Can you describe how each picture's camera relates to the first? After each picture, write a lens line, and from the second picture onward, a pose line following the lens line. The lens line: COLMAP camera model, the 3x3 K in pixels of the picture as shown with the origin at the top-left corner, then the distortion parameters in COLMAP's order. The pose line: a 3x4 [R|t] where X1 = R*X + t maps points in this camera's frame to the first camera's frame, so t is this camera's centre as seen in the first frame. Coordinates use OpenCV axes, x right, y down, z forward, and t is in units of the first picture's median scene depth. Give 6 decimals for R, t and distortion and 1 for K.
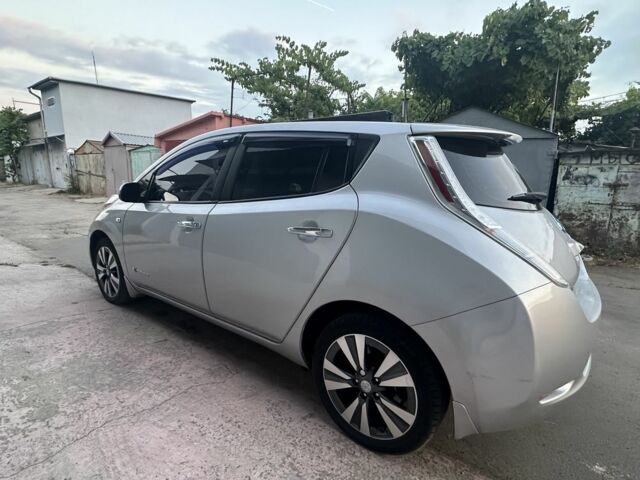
lens RADIAL K [[348.6, 0, 322.8], [0, 348.6, 239.1], [0, 0, 1]] dist [-0.003836, 0.000839]
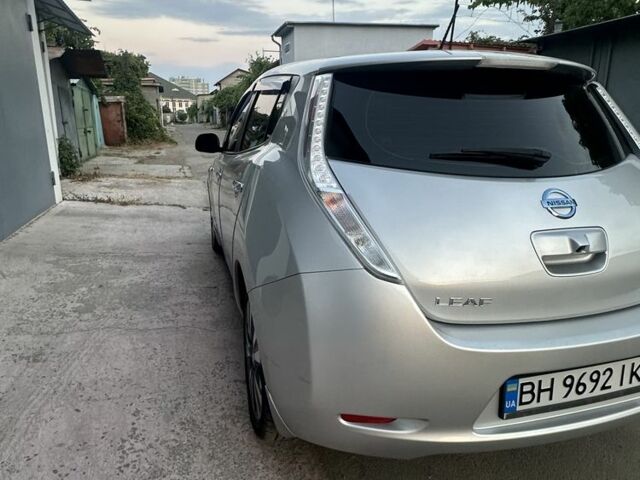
lens RADIAL K [[466.5, 0, 303.2], [0, 466.5, 228.3], [0, 0, 1]] dist [0.000595, -0.001341]
pose [[0.787419, 0.123141, -0.603994, 0.787756], [-0.098736, 0.992388, 0.073604, -0.015202], [0.608460, 0.001678, 0.793583, 0.089329]]
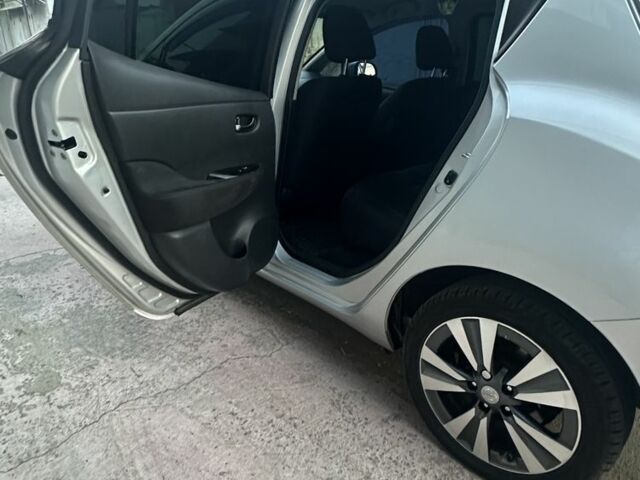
lens RADIAL K [[466.5, 0, 315.2], [0, 466.5, 235.4], [0, 0, 1]] dist [0.000595, -0.001341]
pose [[0.989288, 0.048609, -0.137645, -0.079493], [-0.020472, 0.979811, 0.198874, -0.030122], [0.144533, -0.193926, 0.970311, 0.141356]]
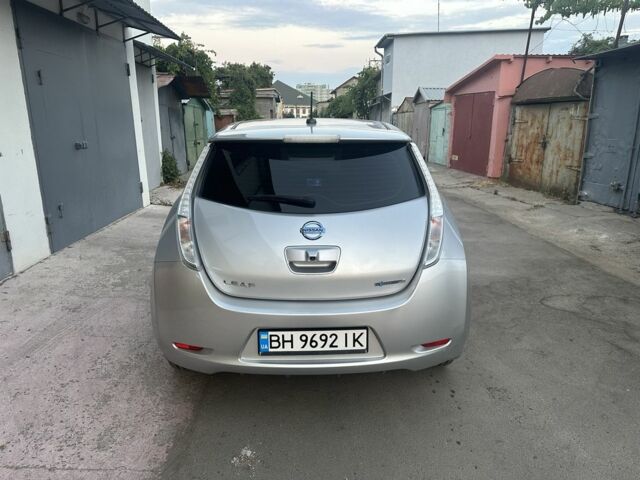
lens RADIAL K [[466.5, 0, 304.6], [0, 466.5, 234.6], [0, 0, 1]] dist [0.000595, -0.001341]
pose [[0.606971, 0.160138, -0.778423, 1.586737], [-0.125067, 0.986531, 0.105430, -0.150567], [0.784821, 0.033362, 0.618824, 0.178348]]
